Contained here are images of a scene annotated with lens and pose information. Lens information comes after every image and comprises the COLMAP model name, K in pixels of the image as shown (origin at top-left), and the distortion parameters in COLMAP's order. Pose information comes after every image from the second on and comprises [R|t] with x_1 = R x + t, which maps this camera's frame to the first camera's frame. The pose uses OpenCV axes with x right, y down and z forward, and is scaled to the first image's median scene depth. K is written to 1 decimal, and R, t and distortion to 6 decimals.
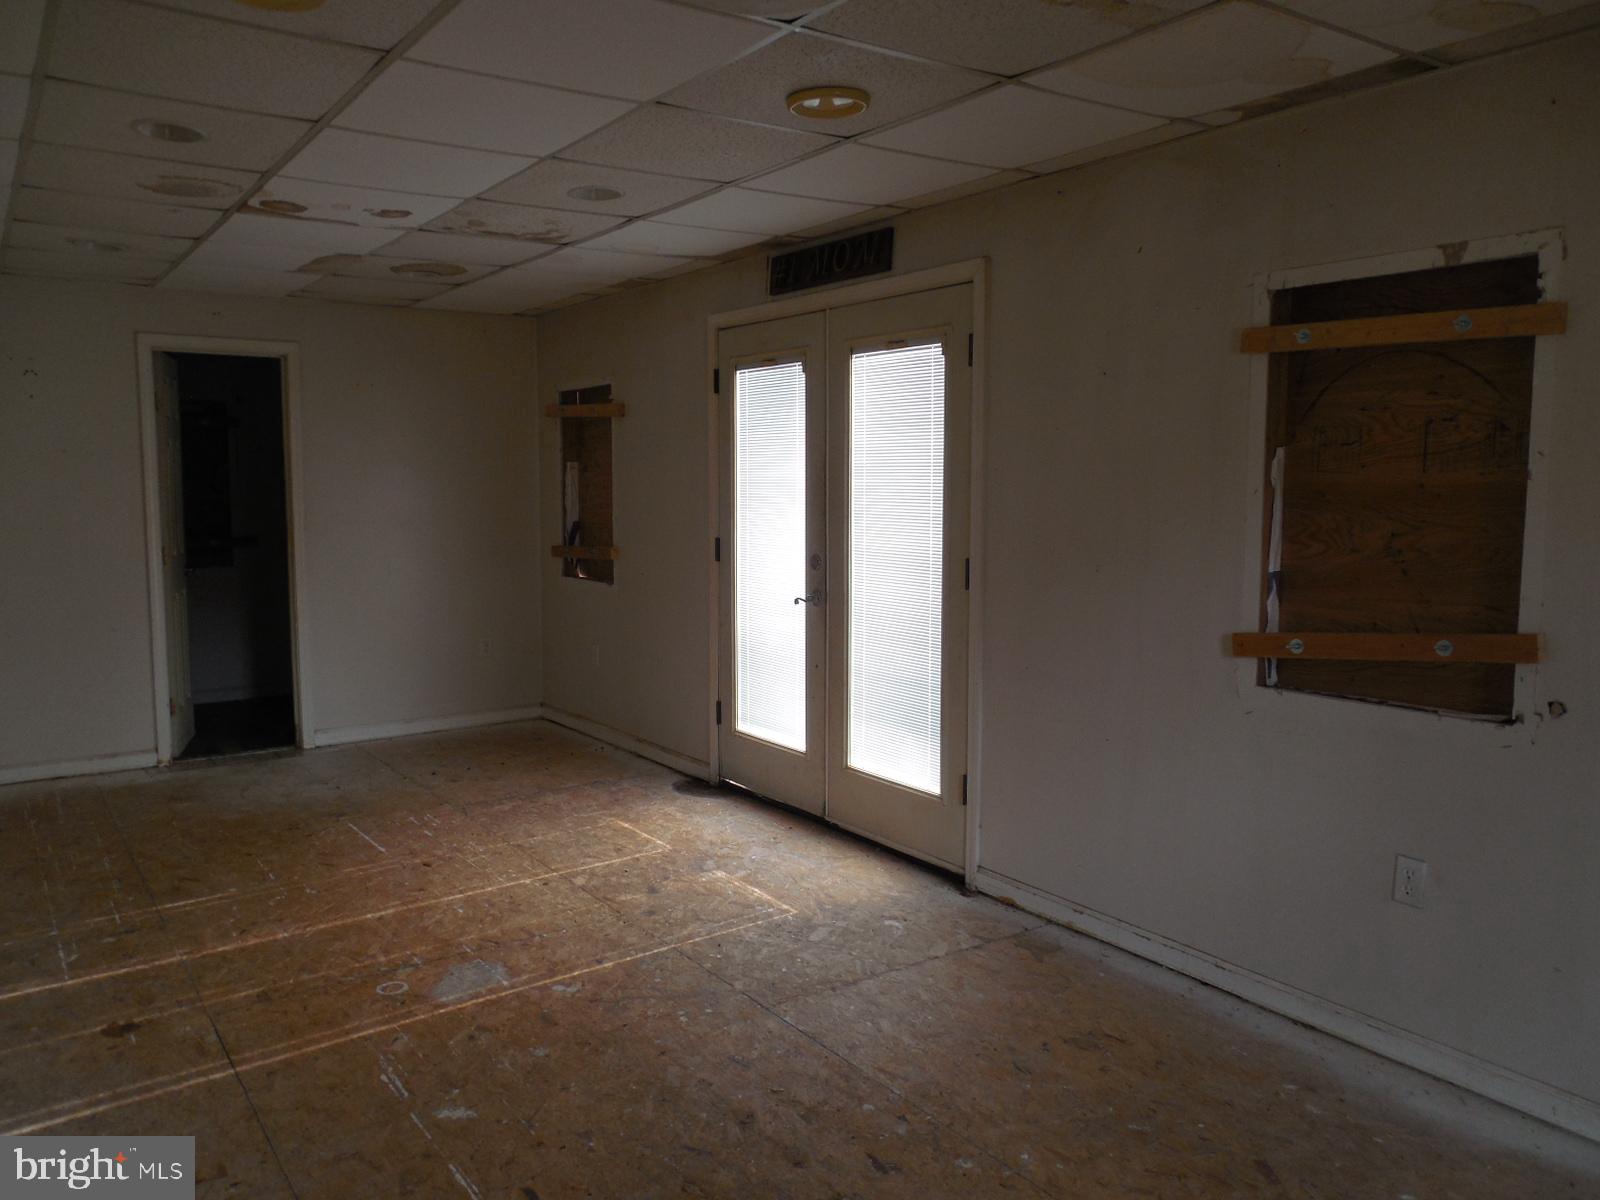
lens RADIAL K [[1199.0, 0, 801.2], [0, 1199.0, 597.9], [0, 0, 1]] dist [-0.006714, 0.000489]
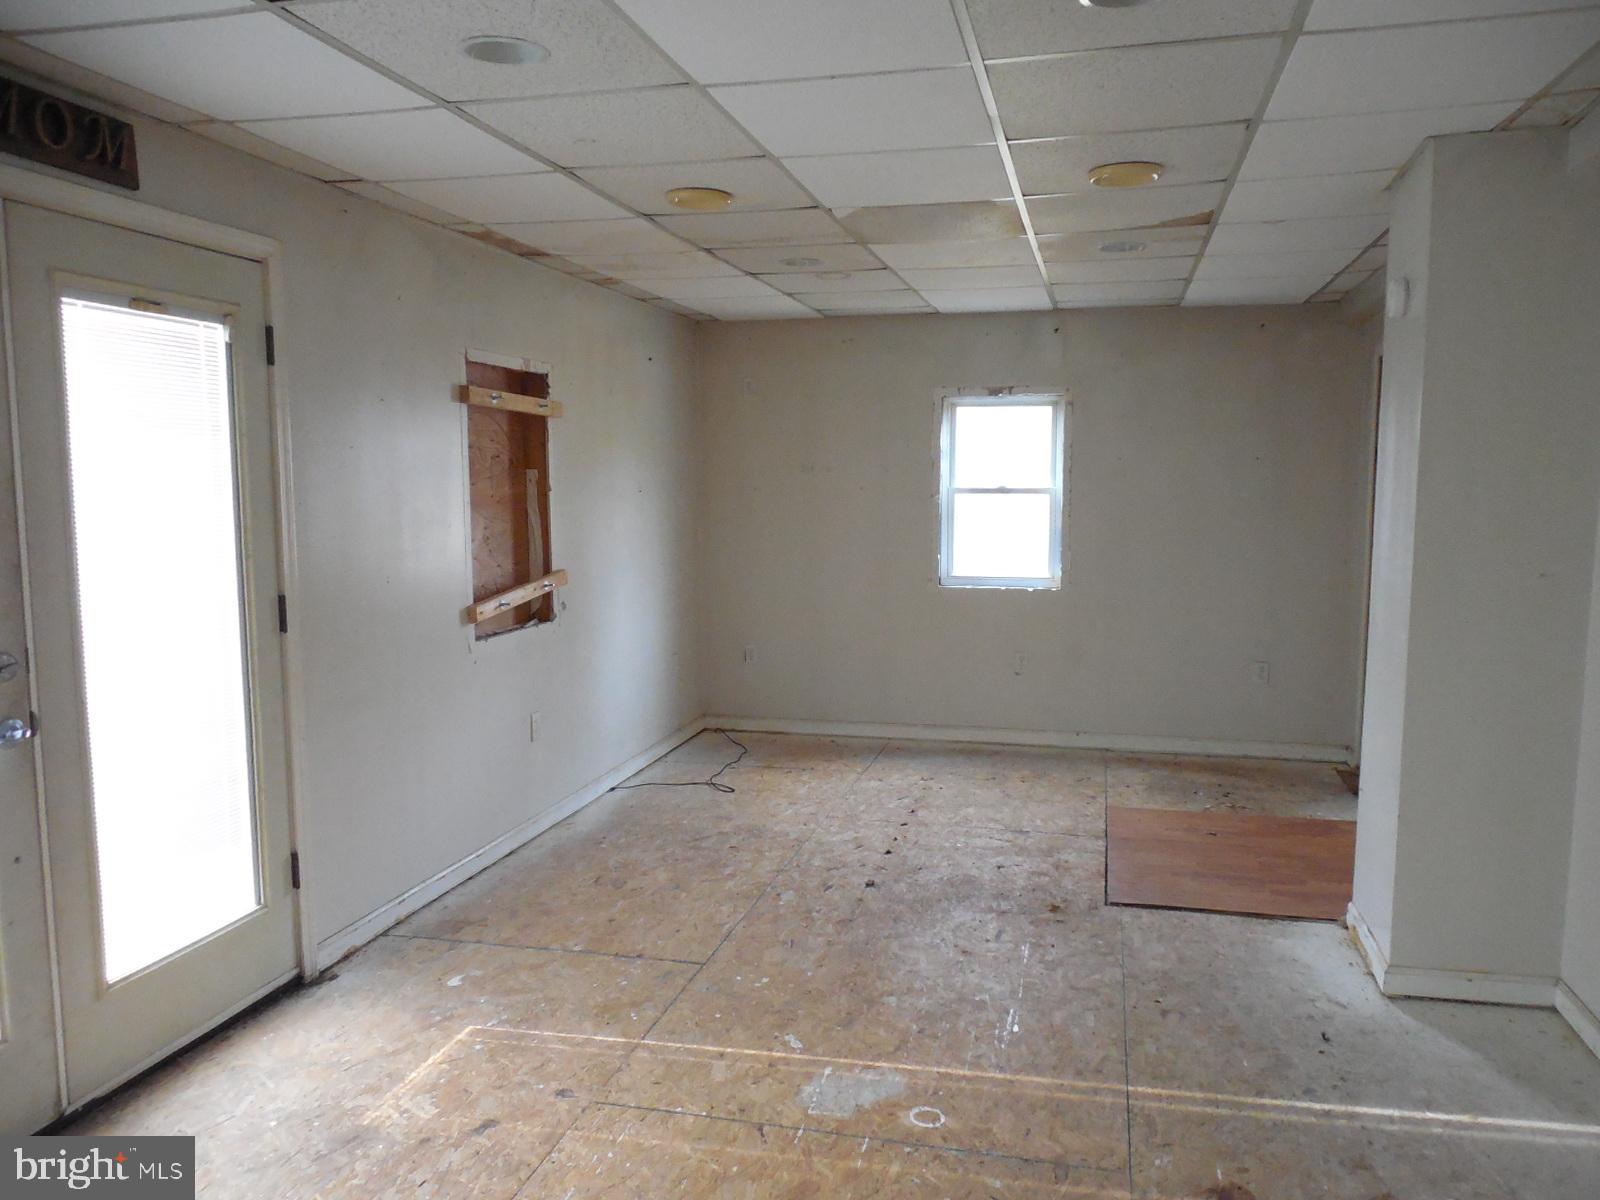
lens RADIAL K [[1199.0, 0, 803.3], [0, 1199.0, 602.5], [0, 0, 1]] dist [-0.006714, 0.000489]
pose [[-0.654170, -0.073138, 0.752803, -0.872711], [0.085012, 0.981897, 0.169269, -0.166060], [-0.751555, 0.174728, -0.636109, 1.515006]]
